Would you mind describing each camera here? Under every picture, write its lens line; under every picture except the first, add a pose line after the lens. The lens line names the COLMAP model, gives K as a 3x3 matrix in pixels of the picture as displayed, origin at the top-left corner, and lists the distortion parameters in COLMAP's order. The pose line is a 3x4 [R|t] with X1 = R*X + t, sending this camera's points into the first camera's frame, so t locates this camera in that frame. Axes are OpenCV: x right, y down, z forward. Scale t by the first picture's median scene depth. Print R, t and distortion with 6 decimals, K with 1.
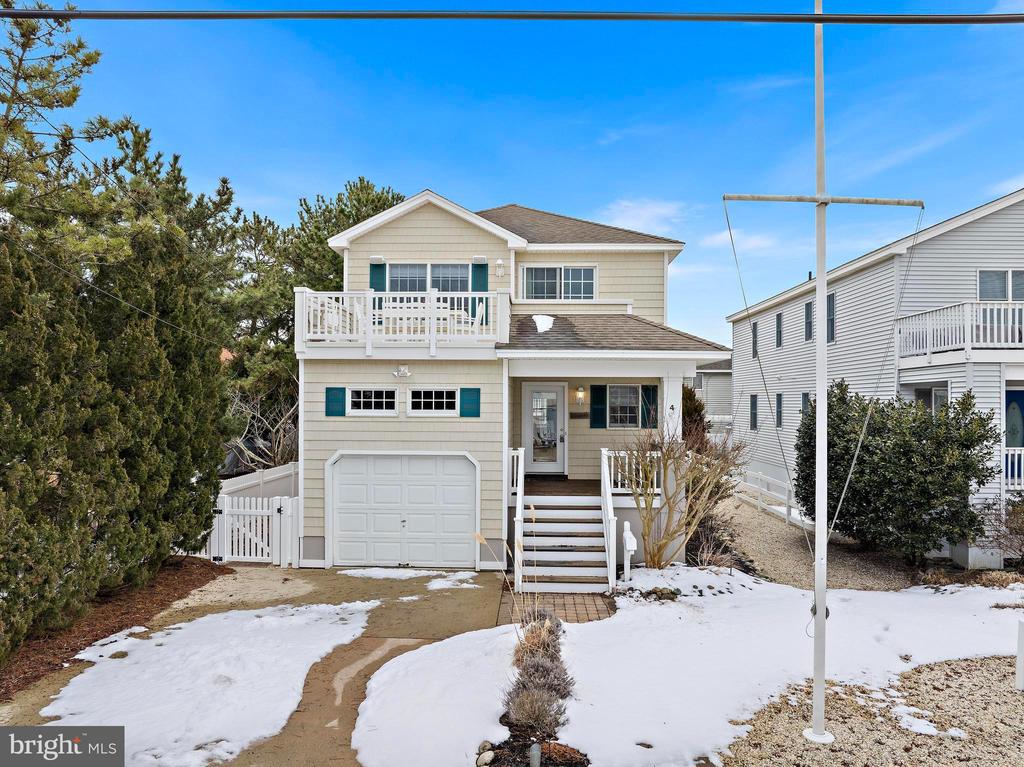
lens RADIAL K [[733.9, 0, 511.4], [0, 733.9, 403.4], [0, 0, 1]] dist [-0.030703, 0.000482]
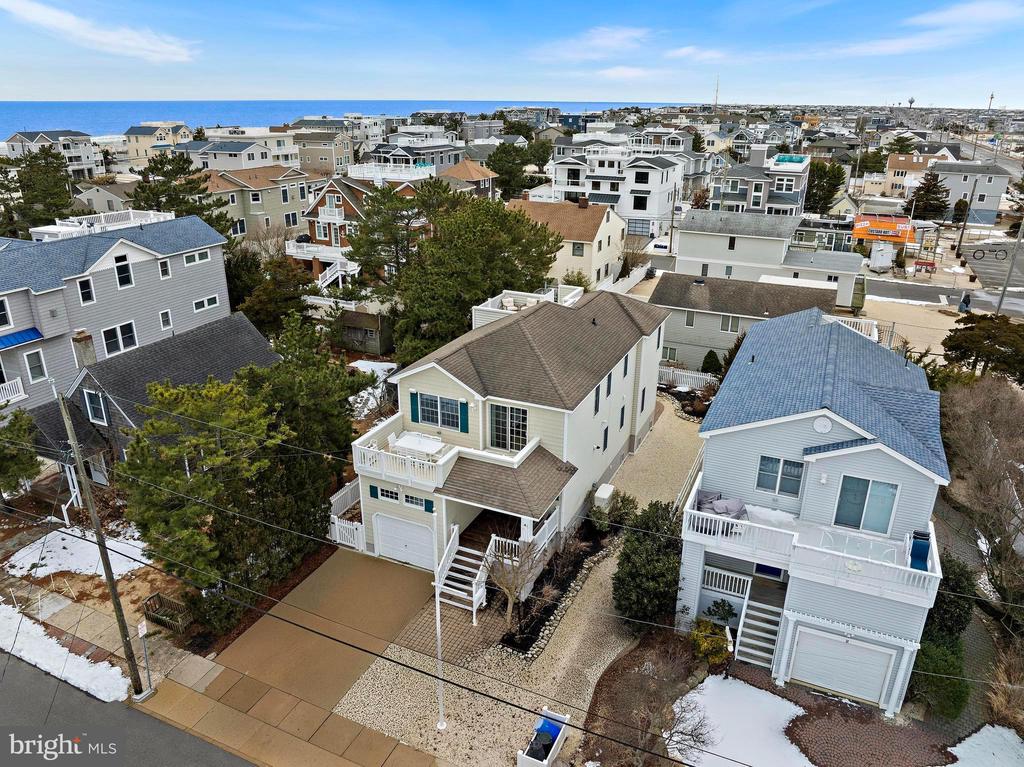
lens RADIAL K [[722.5, 0, 512.0], [0, 722.5, 383.5], [0, 0, 1]] dist [-0.036304, 0.000793]
pose [[0.924520, 0.141914, -0.353729, 0.809446], [-0.002572, 0.930396, 0.366547, -1.041931], [0.381126, -0.337970, 0.860534, -0.530183]]
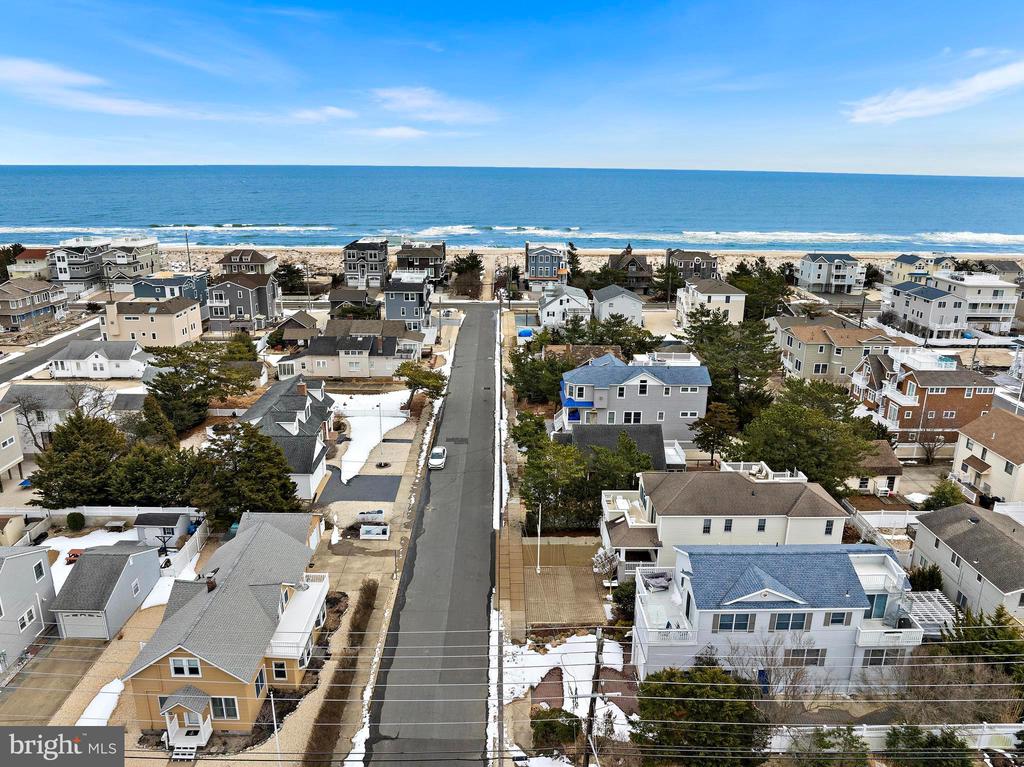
lens RADIAL K [[722.5, 0, 512.0], [0, 722.5, 383.5], [0, 0, 1]] dist [-0.036304, 0.000793]
pose [[0.052206, 0.285010, -0.957102, 3.933718], [-0.008996, 0.958504, 0.284937, -2.133450], [0.998596, -0.006265, 0.052604, 0.148406]]
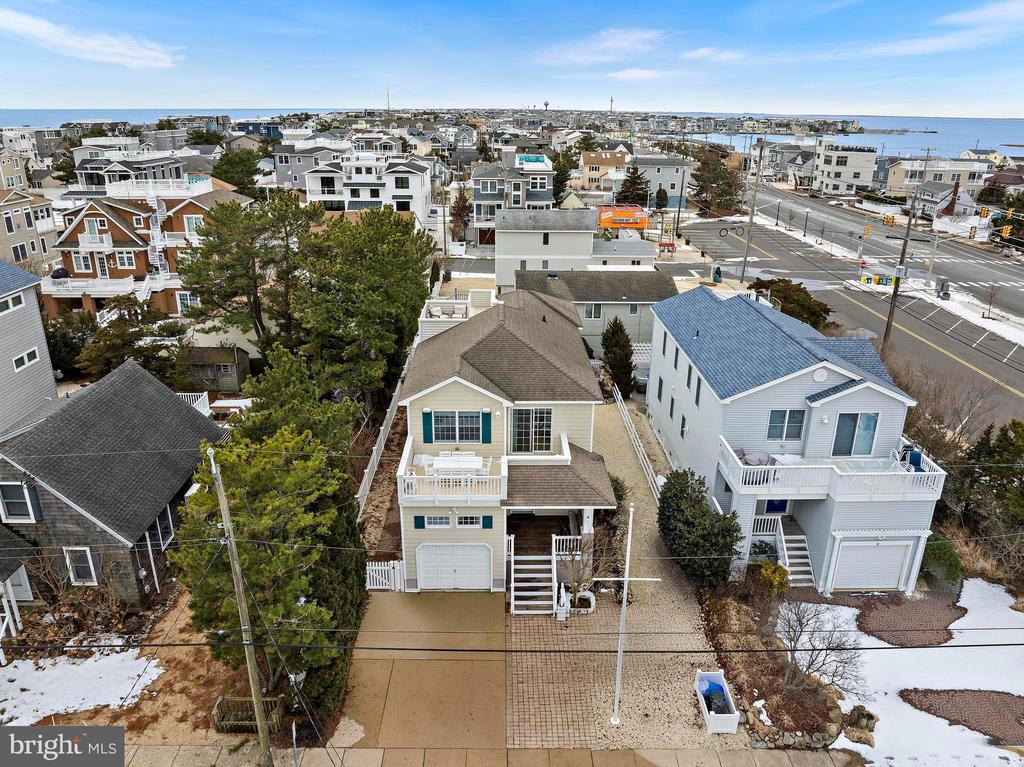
lens RADIAL K [[735.2, 0, 514.3], [0, 735.2, 381.7], [0, 0, 1]] dist [-0.038362, -0.003248]
pose [[0.998452, -0.014754, 0.053632, -0.082789], [-0.005052, 0.936146, 0.351576, -1.039561], [-0.055395, -0.351302, 0.934622, -0.725267]]
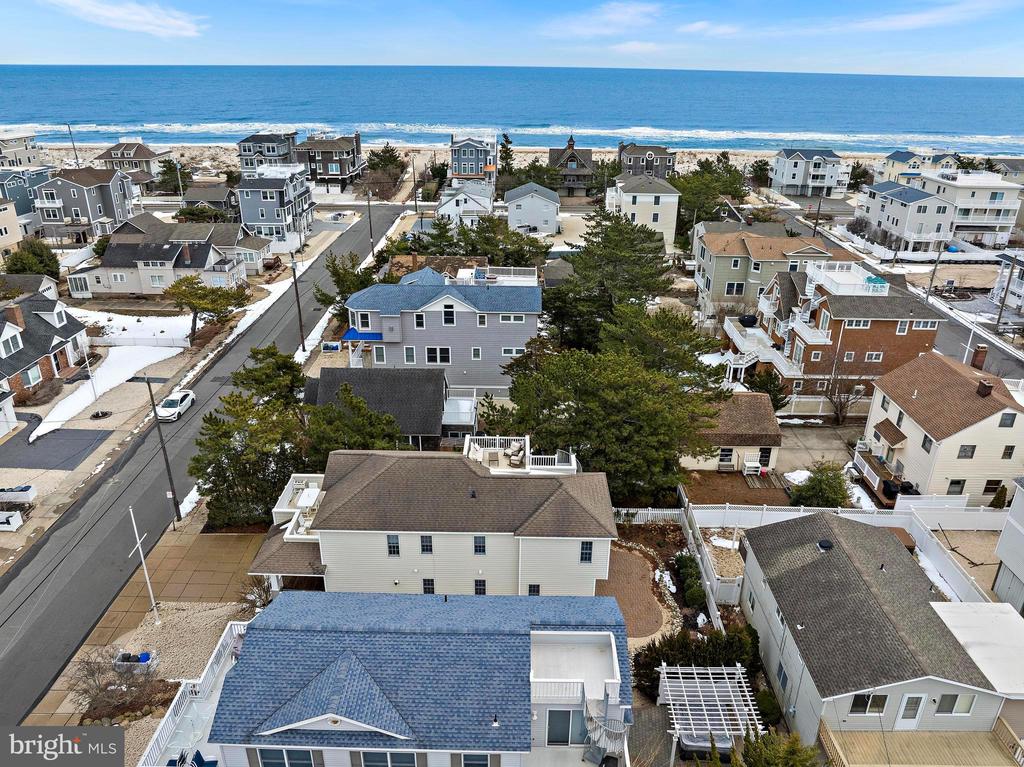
lens RADIAL K [[722.5, 0, 512.0], [0, 722.5, 383.5], [0, 0, 1]] dist [-0.036304, 0.000793]
pose [[0.022150, 0.401513, -0.915585, 2.464562], [-0.009696, 0.915853, 0.401396, -1.789884], [0.999708, -0.000014, 0.024179, 1.849352]]
